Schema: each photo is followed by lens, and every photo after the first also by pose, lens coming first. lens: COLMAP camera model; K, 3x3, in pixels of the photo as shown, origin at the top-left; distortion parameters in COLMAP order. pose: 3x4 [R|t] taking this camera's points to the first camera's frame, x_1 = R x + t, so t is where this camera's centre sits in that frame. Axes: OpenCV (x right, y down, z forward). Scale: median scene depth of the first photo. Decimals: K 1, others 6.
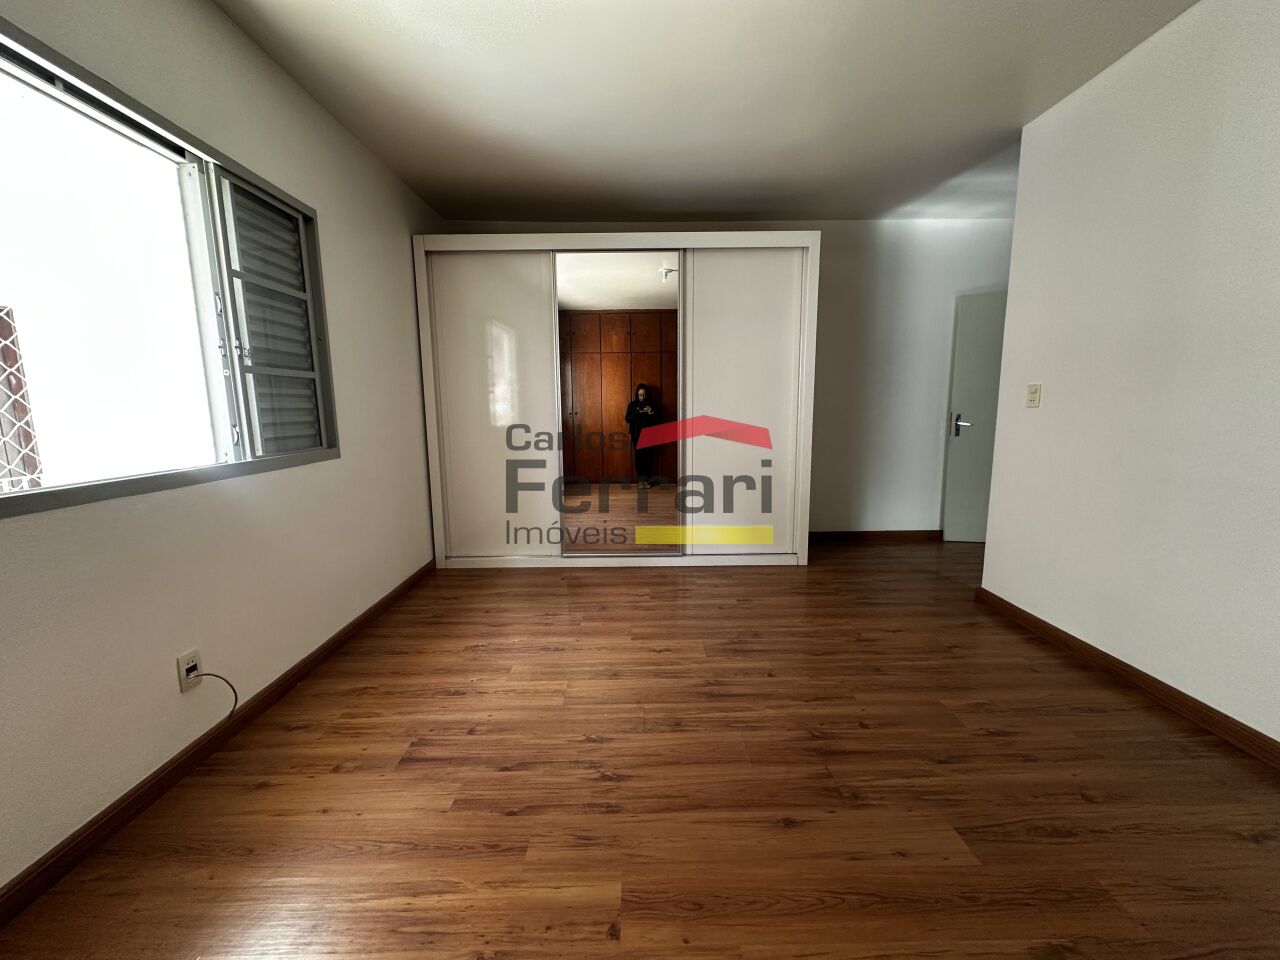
lens RADIAL K [[507.3, 0, 639.8], [0, 507.3, 484.3], [0, 0, 1]] dist [0.000382, 0.000446]
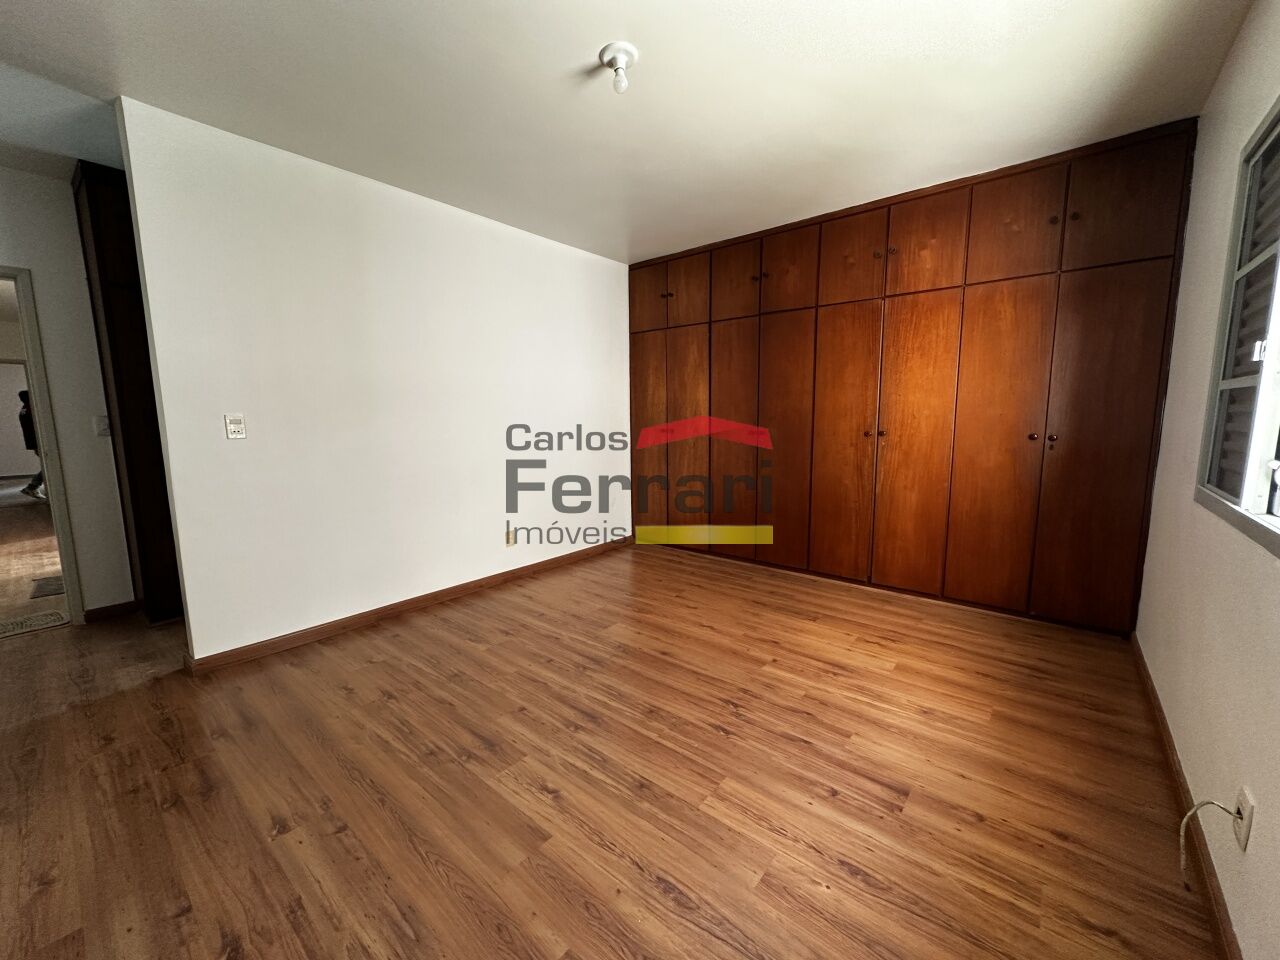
lens RADIAL K [[507.3, 0, 639.5], [0, 507.3, 485.2], [0, 0, 1]] dist [0.000382, 0.000446]
pose [[-0.759210, -0.073969, 0.646629, -0.530889], [0.115373, 0.962491, 0.245560, -0.262309], [-0.640539, 0.261035, -0.722198, 1.497329]]
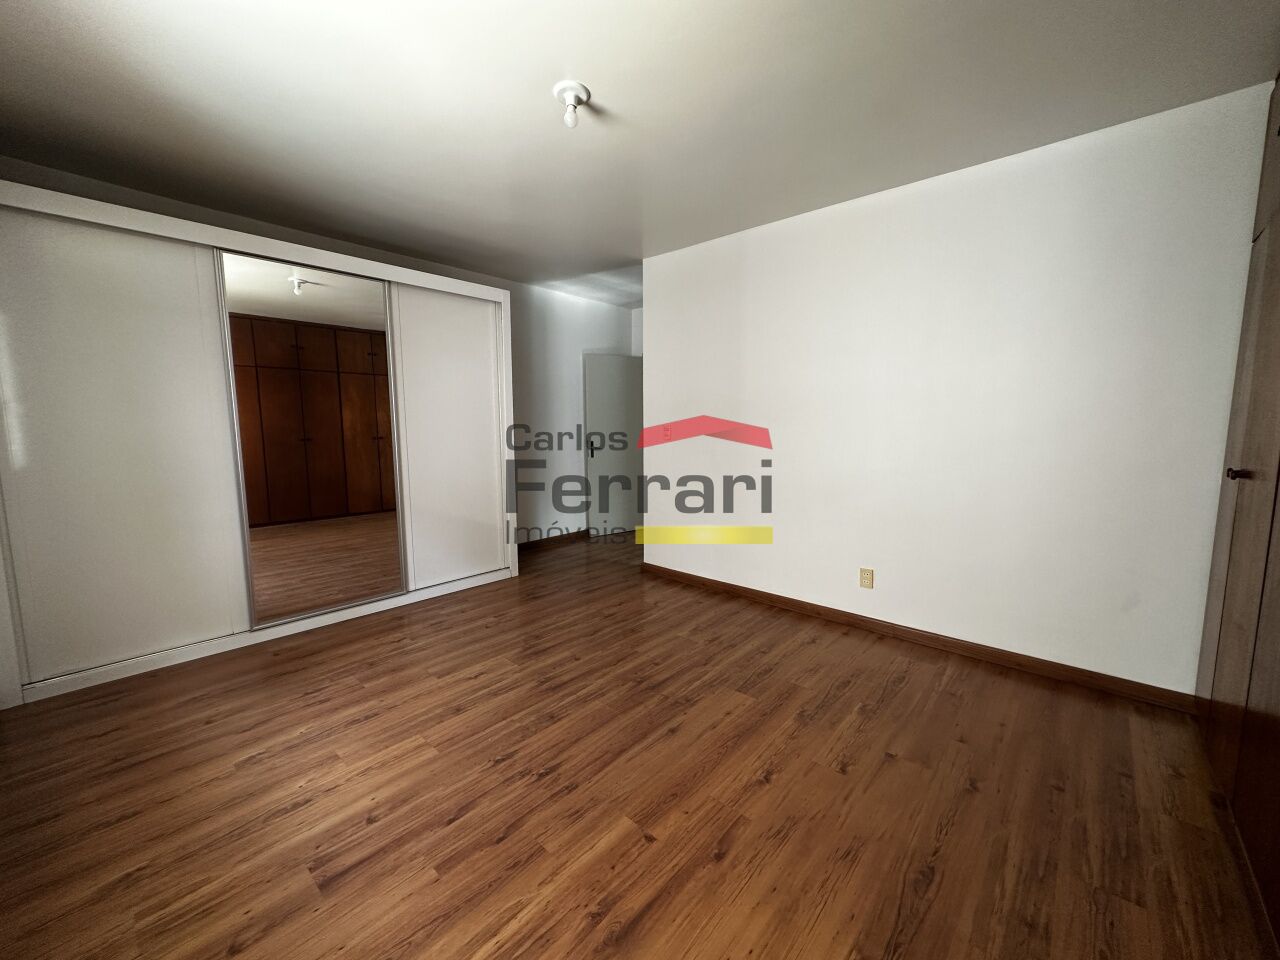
lens RADIAL K [[507.3, 0, 641.6], [0, 507.3, 484.1], [0, 0, 1]] dist [0.000382, 0.000446]
pose [[0.674809, -0.080623, 0.733575, -0.534389], [0.105938, 0.994302, 0.011827, -0.052222], [-0.730349, 0.069733, 0.679506, 0.004164]]
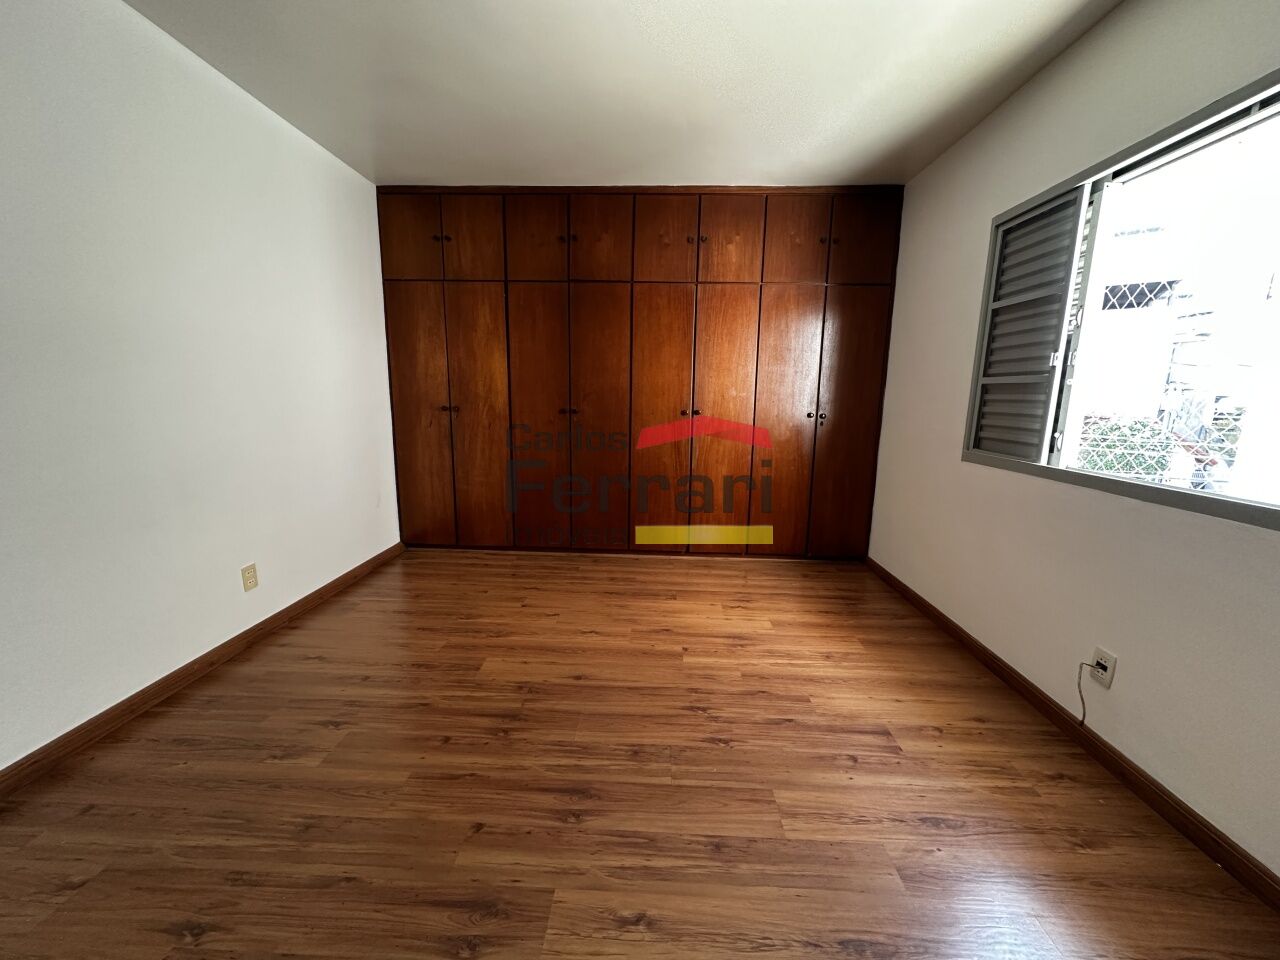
lens RADIAL K [[507.3, 0, 639.6], [0, 507.3, 484.3], [0, 0, 1]] dist [0.000382, 0.000446]
pose [[-0.998479, -0.016381, 0.052649, 0.022572], [0.001702, 0.945242, 0.326365, -0.267605], [-0.055113, 0.325958, -0.943776, 1.513491]]
